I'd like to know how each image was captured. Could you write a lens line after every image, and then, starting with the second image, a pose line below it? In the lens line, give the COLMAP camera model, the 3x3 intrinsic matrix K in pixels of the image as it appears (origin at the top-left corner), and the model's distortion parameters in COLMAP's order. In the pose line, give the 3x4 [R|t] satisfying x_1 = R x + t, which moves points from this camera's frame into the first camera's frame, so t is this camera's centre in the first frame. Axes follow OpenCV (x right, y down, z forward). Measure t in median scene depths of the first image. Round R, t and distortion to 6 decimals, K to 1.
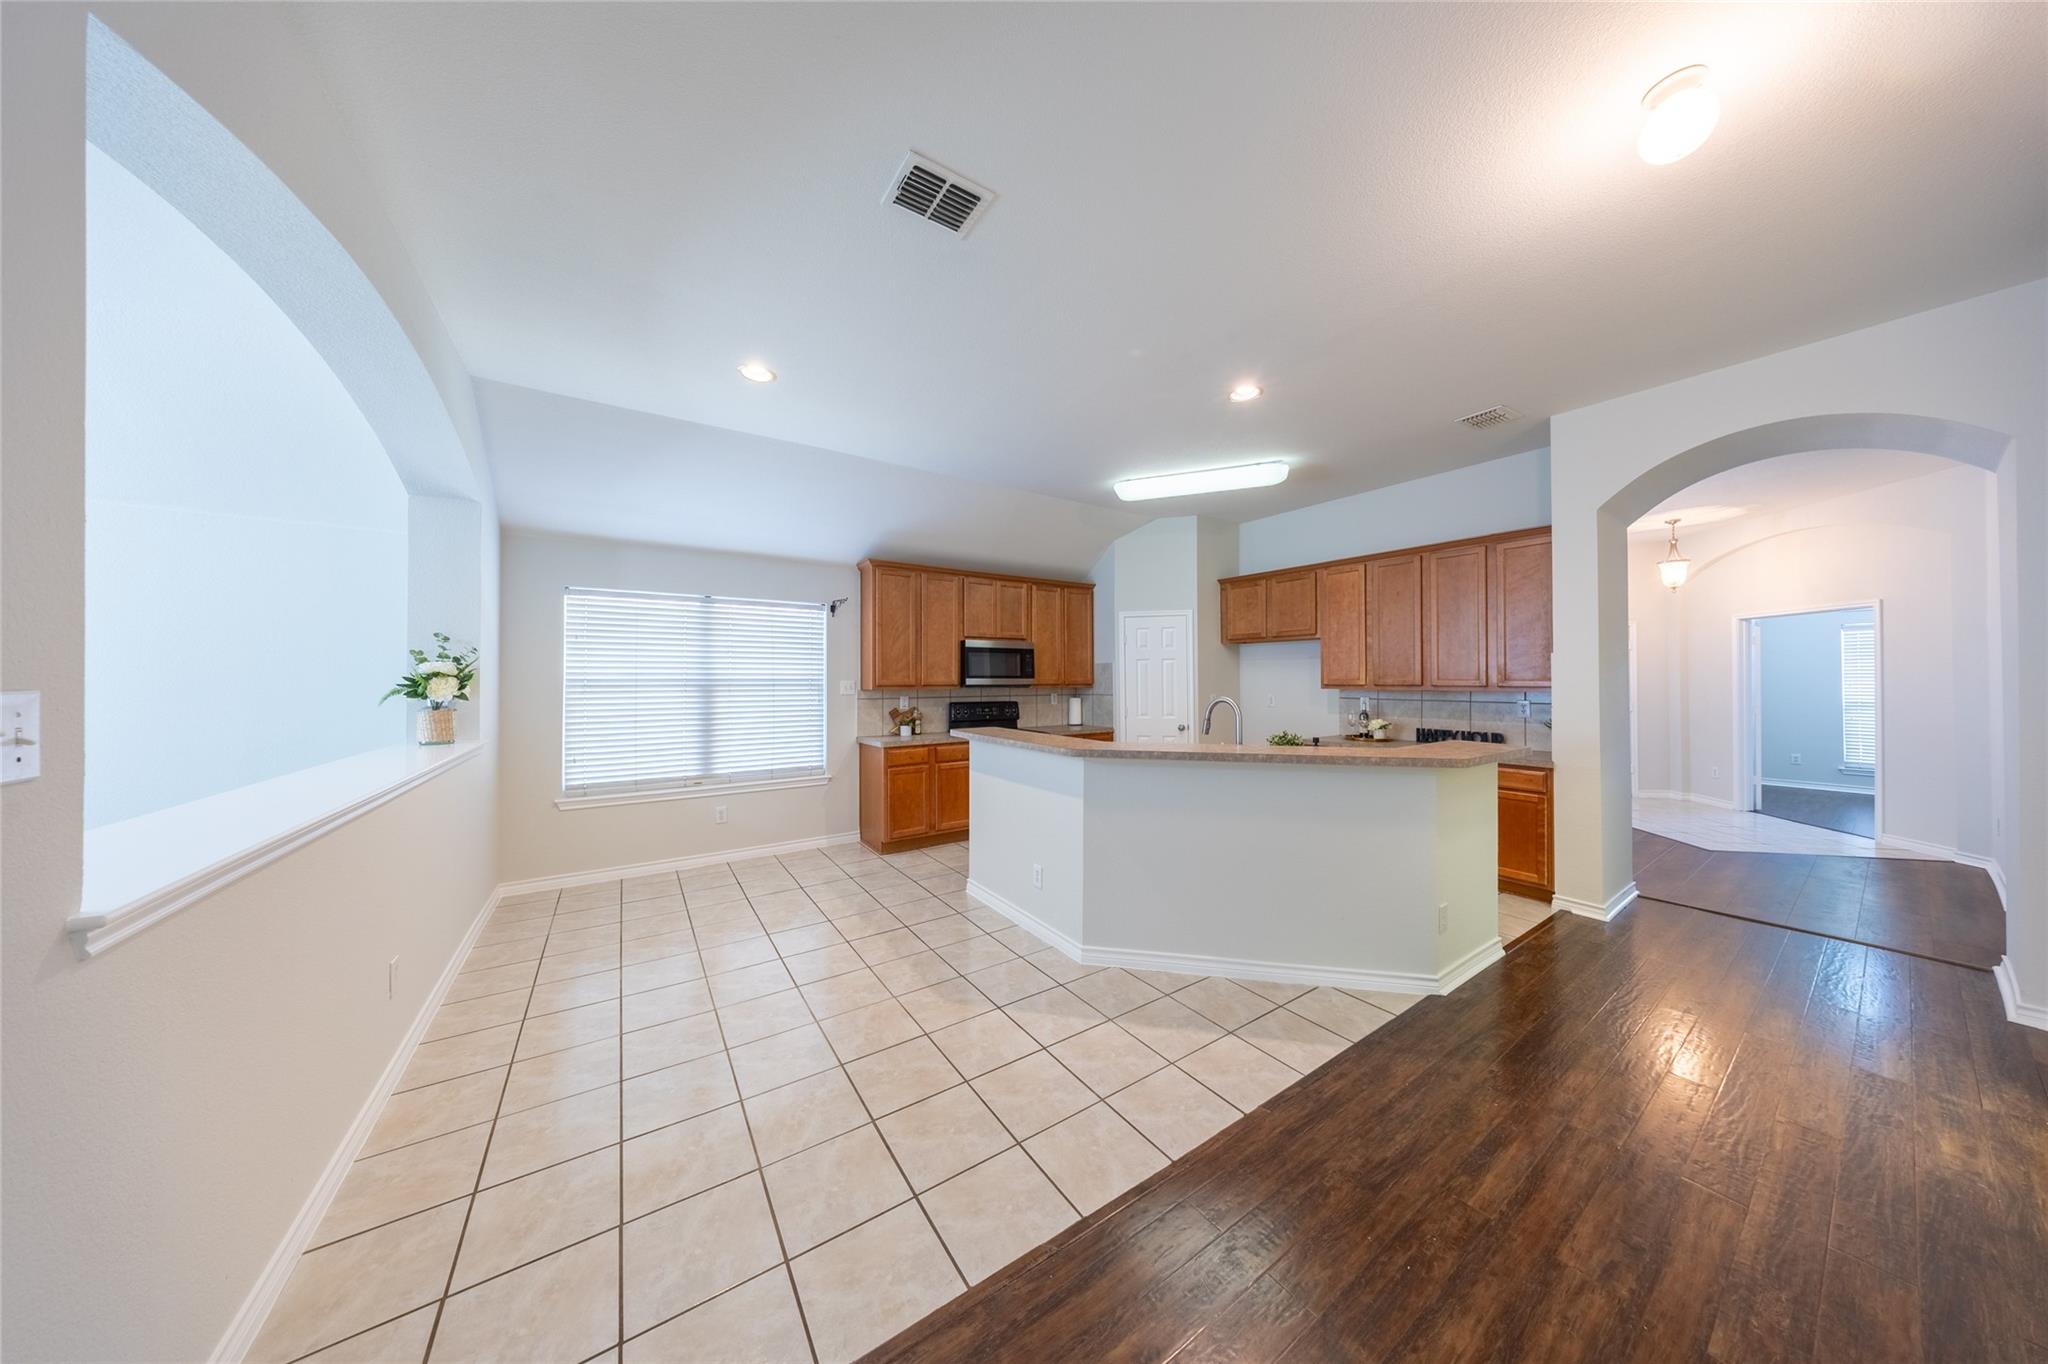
lens RADIAL K [[607.3, 0, 1016.7], [0, 607.3, 673.5], [0, 0, 1]] dist [-0.001586, 0.000022]
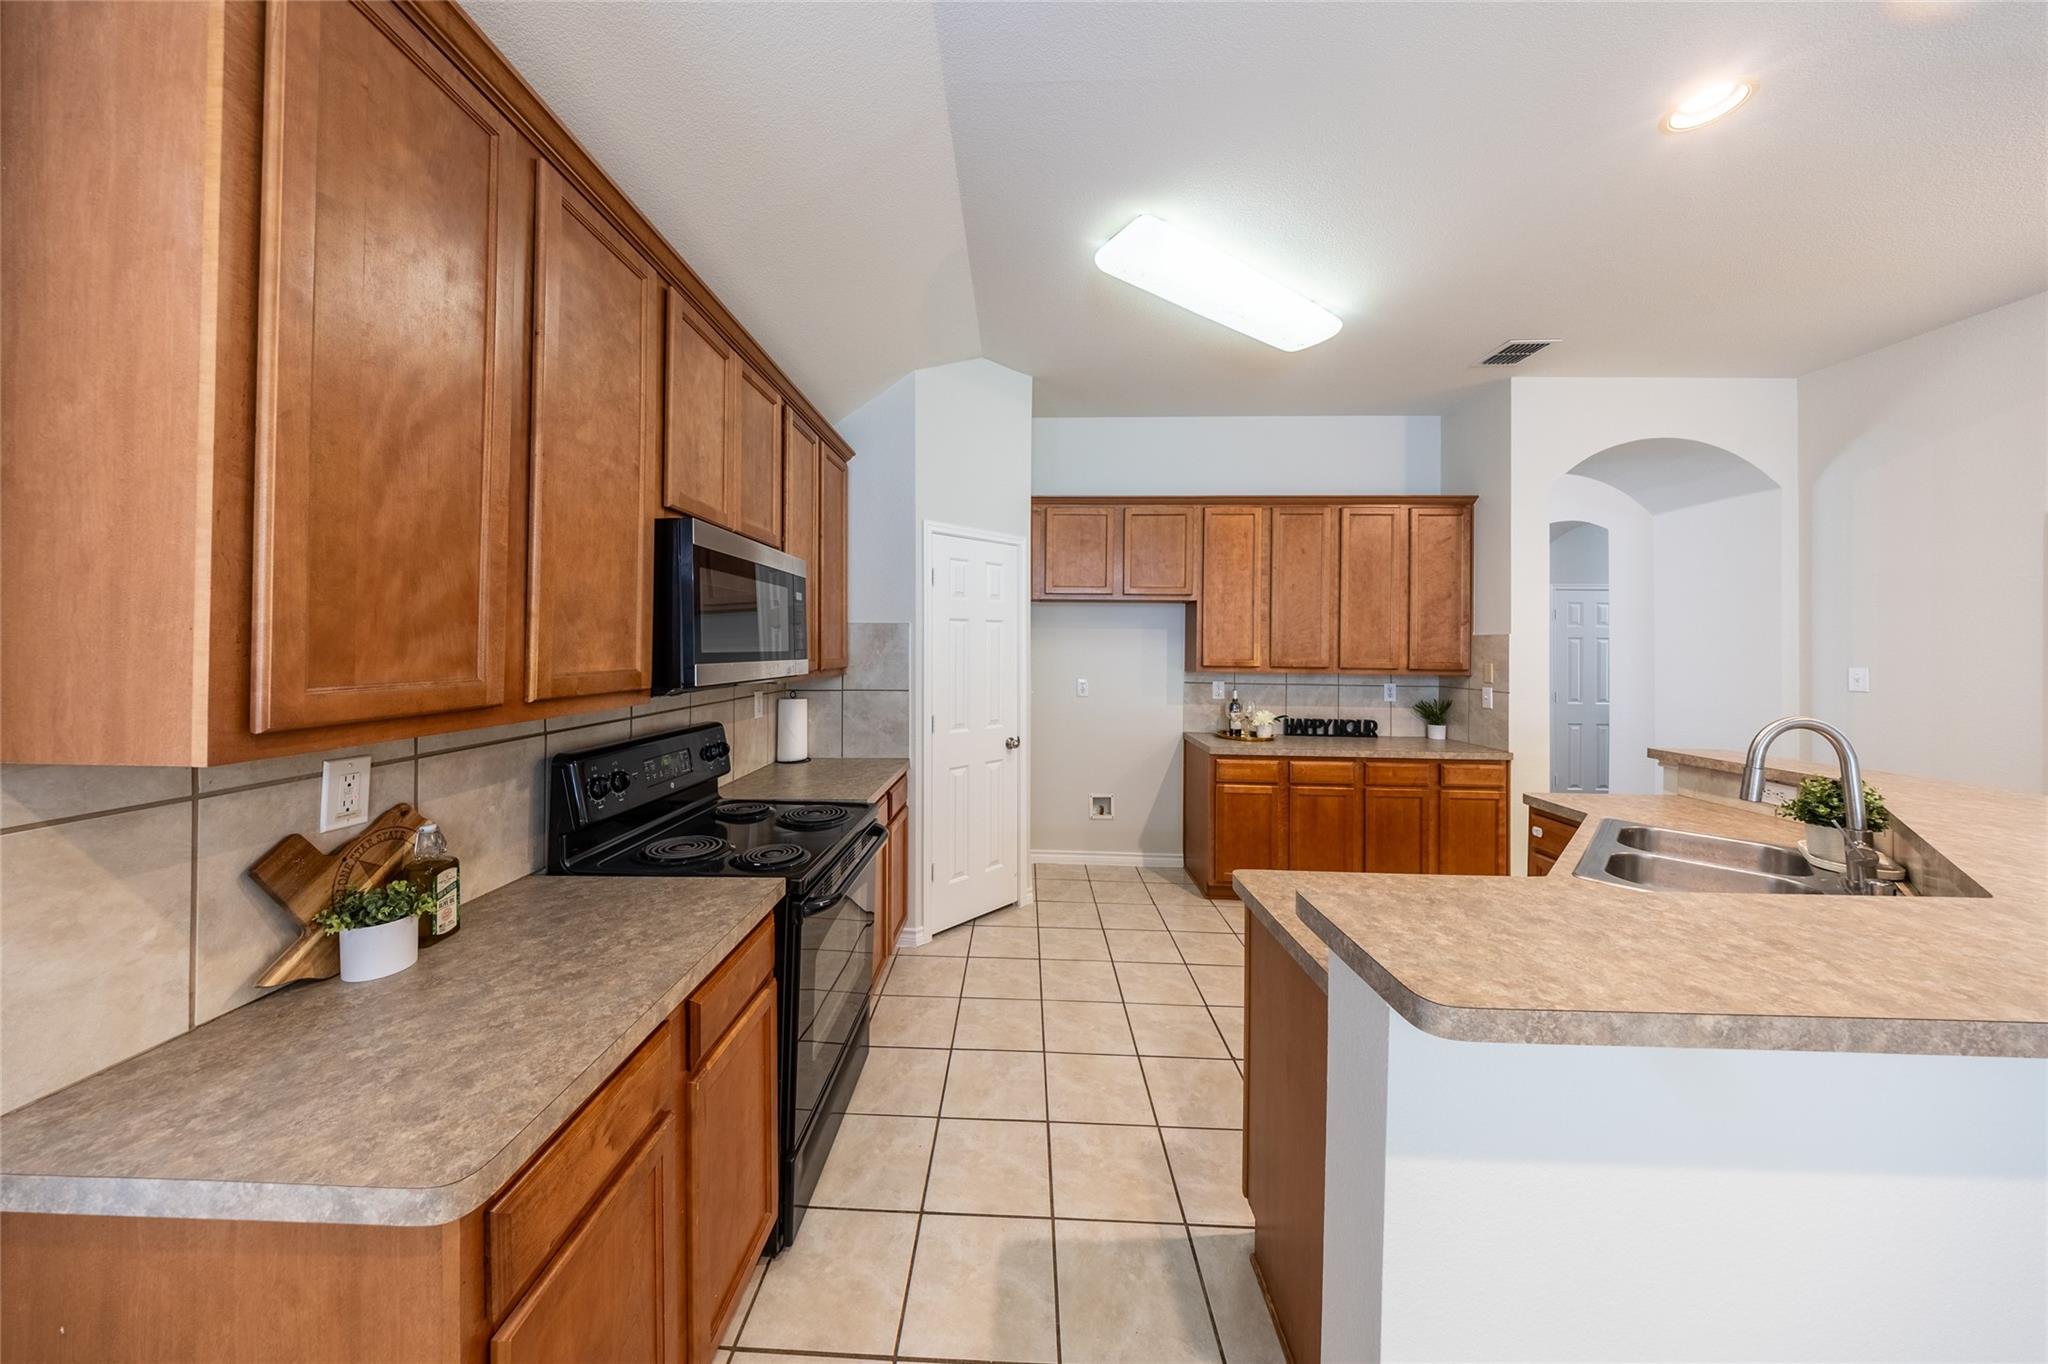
lens RADIAL K [[632.8, 0, 1004.0], [0, 632.8, 644.4], [0, 0, 1]] dist [-0.006988, -0.000102]
pose [[0.584918, 0.011464, 0.811012, -0.245513], [-0.017887, 0.999839, -0.001233, -0.002315], [-0.810895, -0.013785, 0.585029, 0.783916]]
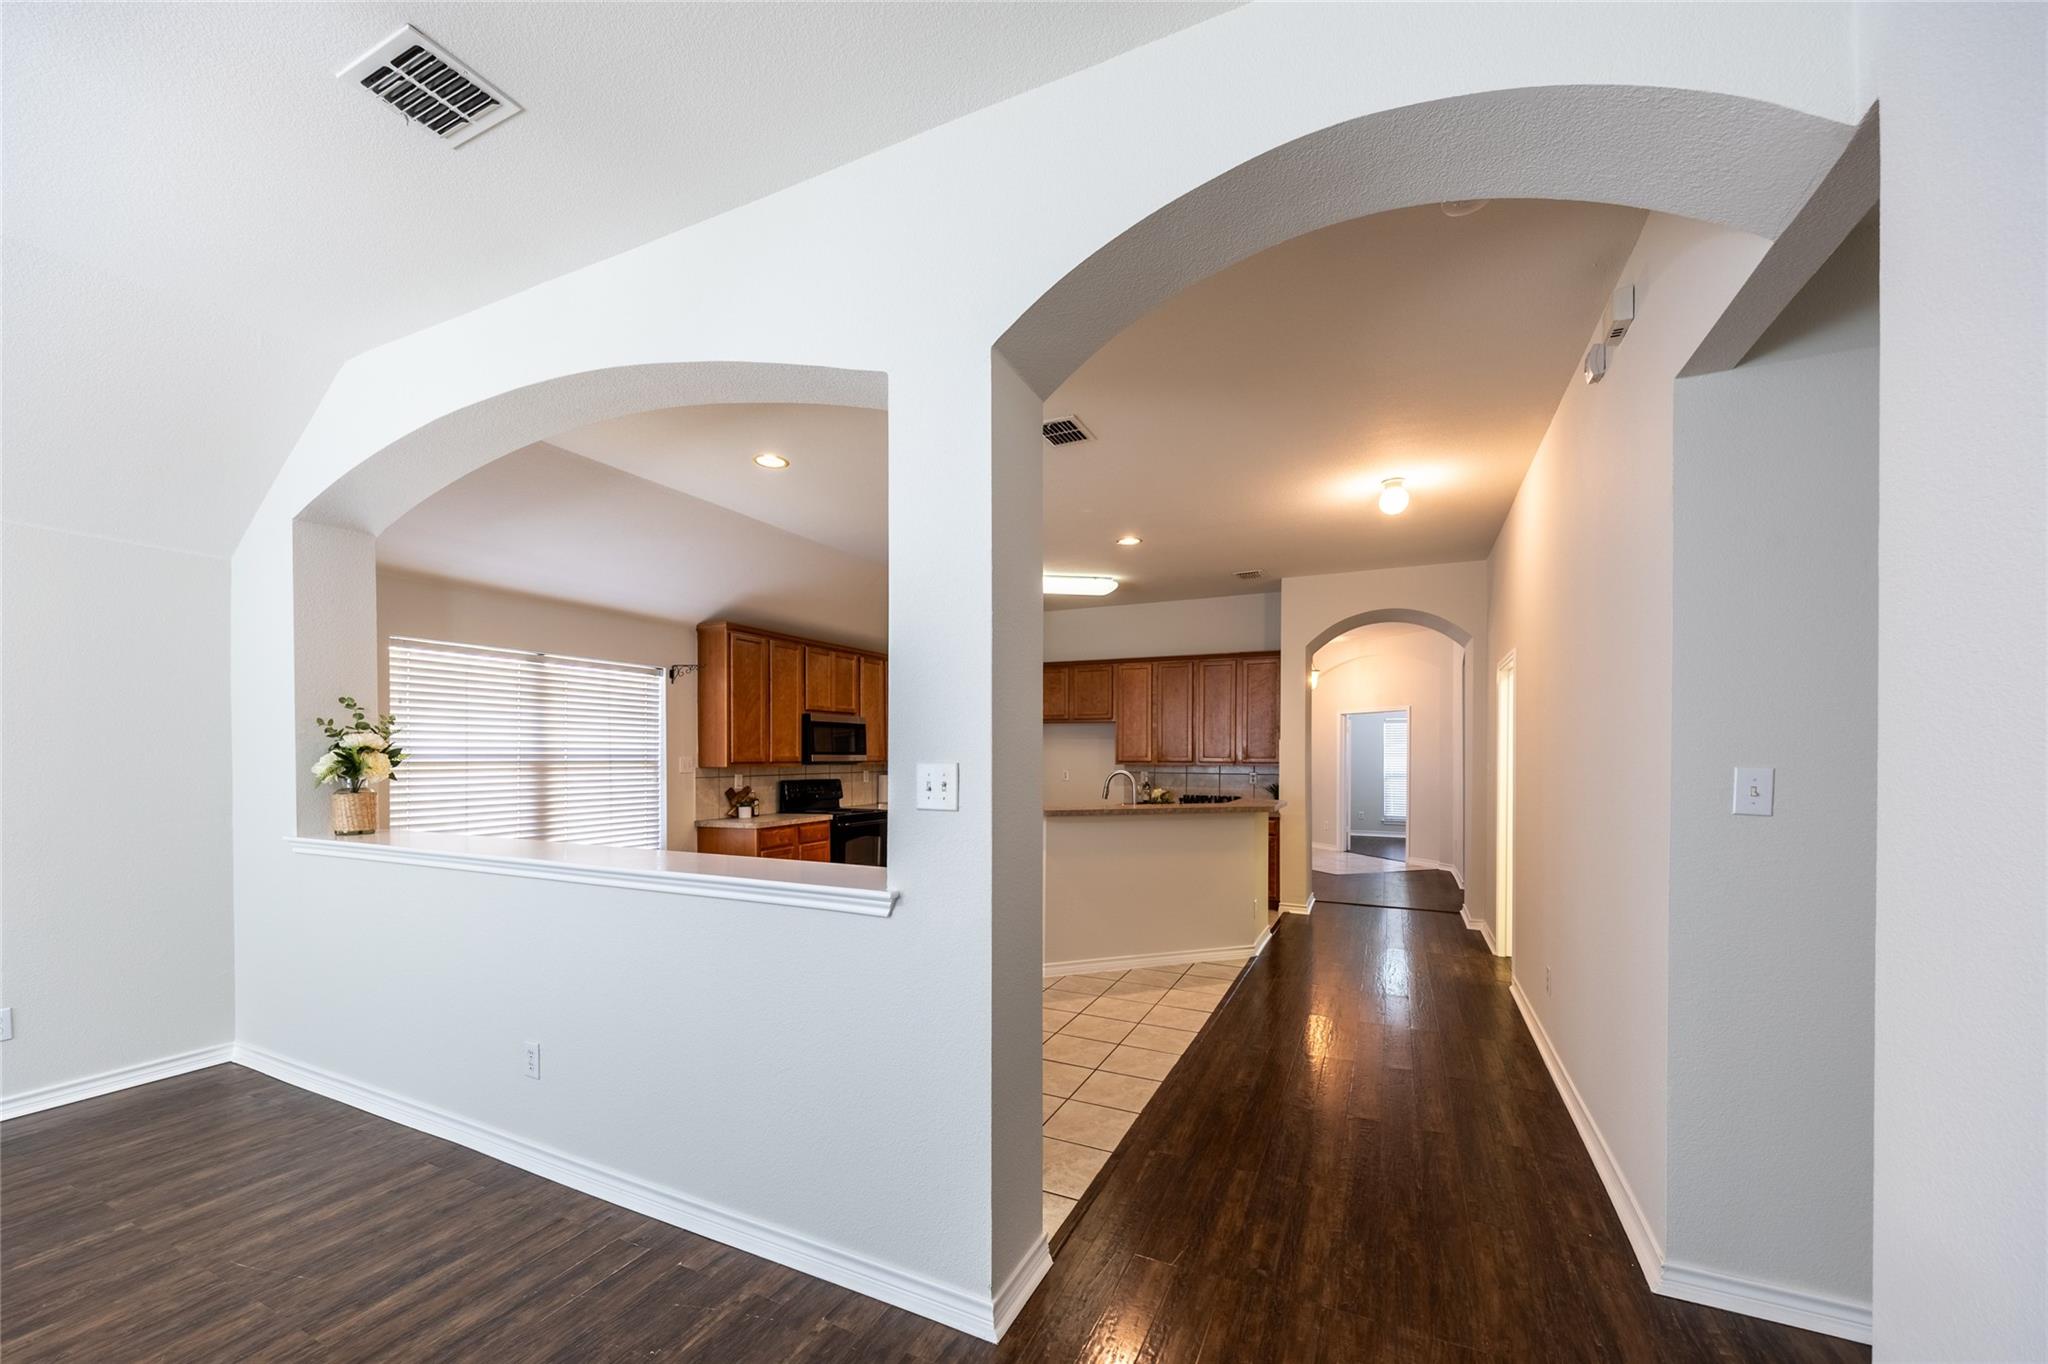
lens RADIAL K [[785.7, 0, 1021.8], [0, 785.7, 757.3], [0, 0, 1]] dist [0.022197, -0.000003]
pose [[0.861659, 0.001990, 0.507484, -0.455140], [-0.008649, 0.999905, 0.010764, -0.003976], [-0.507414, -0.013664, 0.861594, -0.237463]]
